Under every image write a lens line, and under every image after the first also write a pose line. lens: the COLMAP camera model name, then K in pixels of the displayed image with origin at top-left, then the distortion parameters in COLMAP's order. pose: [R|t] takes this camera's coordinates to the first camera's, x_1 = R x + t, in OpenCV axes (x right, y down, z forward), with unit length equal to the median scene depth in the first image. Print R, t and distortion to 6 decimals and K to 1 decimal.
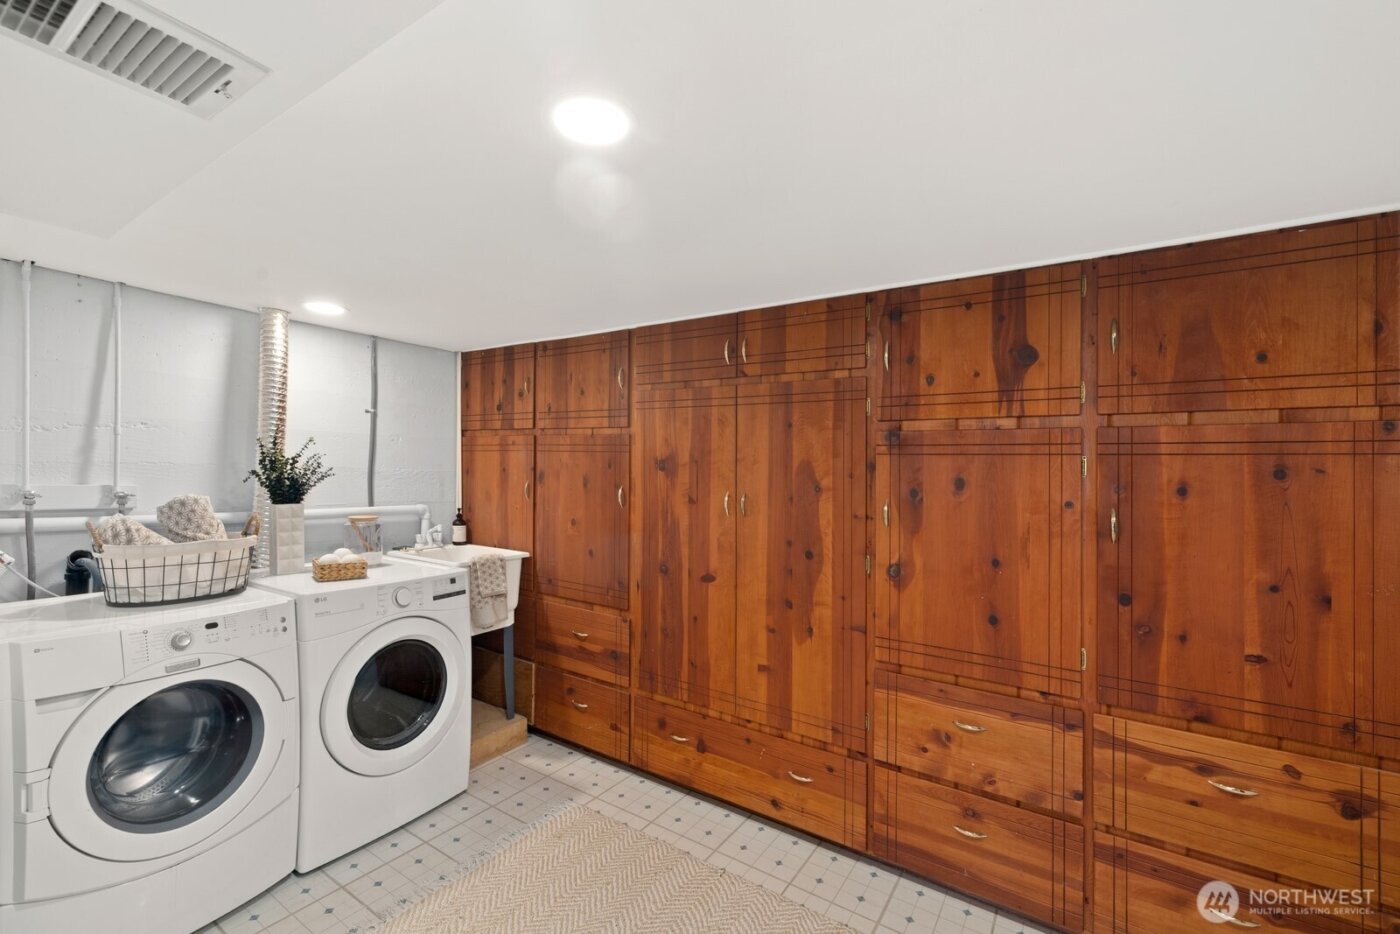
lens RADIAL K [[595.9, 0, 698.8], [0, 595.9, 472.7], [0, 0, 1]] dist [-0.000698, 0.000052]
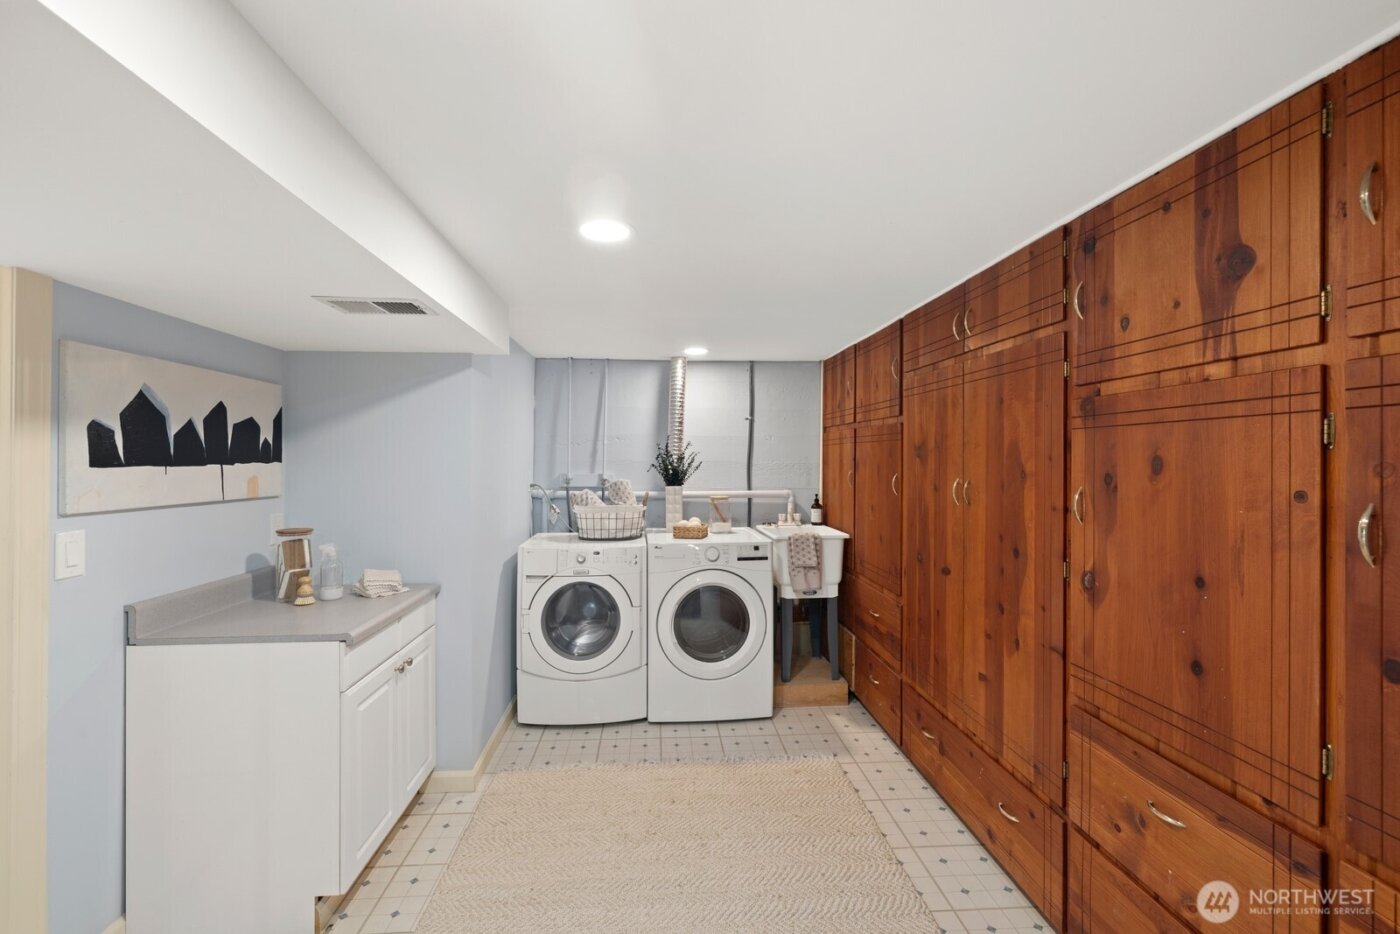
lens RADIAL K [[606.4, 0, 696.3], [0, 606.4, 464.4], [0, 0, 1]] dist [-0.000425, 0.000130]
pose [[0.605601, -0.017664, -0.795572, 0.641125], [0.014155, 0.999835, -0.011424, 0.017654], [0.795642, -0.004343, 0.605751, 0.130628]]
